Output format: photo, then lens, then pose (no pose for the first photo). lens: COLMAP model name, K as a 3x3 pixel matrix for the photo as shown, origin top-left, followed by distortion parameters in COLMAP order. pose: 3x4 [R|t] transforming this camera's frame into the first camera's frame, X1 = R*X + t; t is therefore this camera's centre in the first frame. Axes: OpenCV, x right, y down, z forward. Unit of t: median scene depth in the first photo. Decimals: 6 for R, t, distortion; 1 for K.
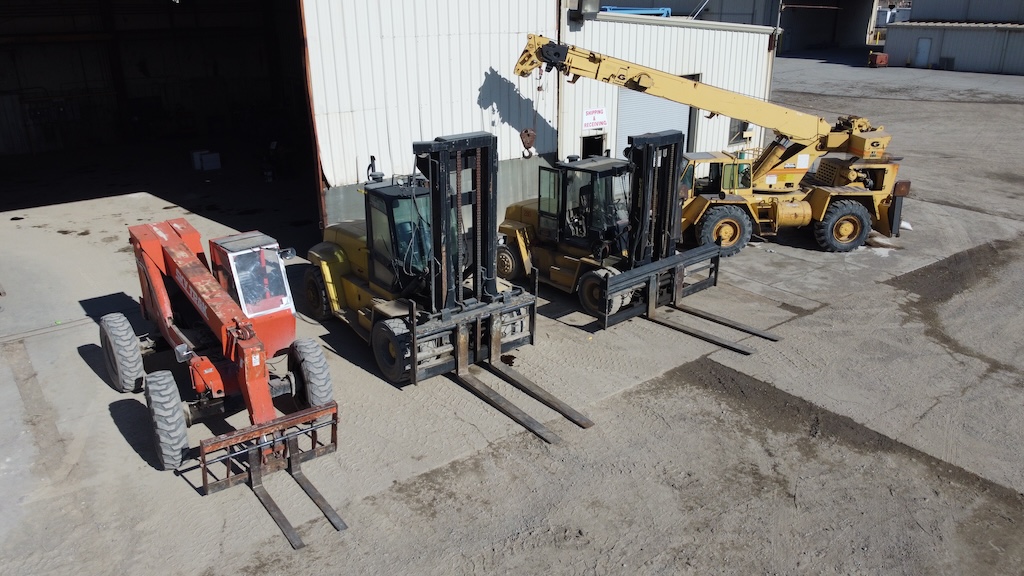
lens RADIAL K [[776.2, 0, 508.6], [0, 776.2, 288.5], [0, 0, 1]] dist [0.000466, -0.001009]
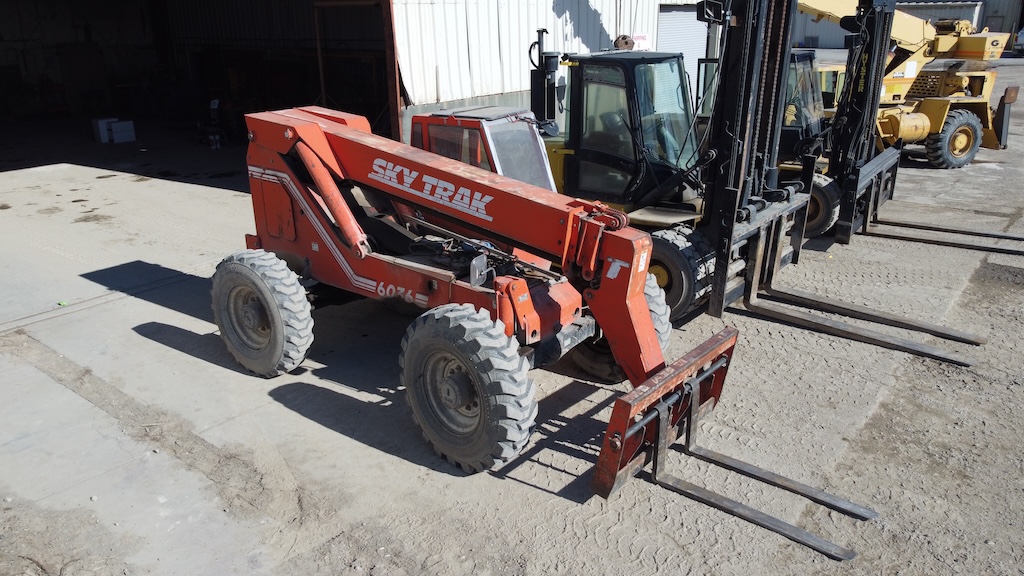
lens RADIAL K [[776.2, 0, 508.6], [0, 776.2, 288.5], [0, 0, 1]] dist [0.000466, -0.001009]
pose [[0.970219, -0.084211, 0.227119, -0.302147], [0.089748, 0.995864, -0.014144, 0.060480], [-0.224988, 0.034106, 0.973764, 0.240770]]
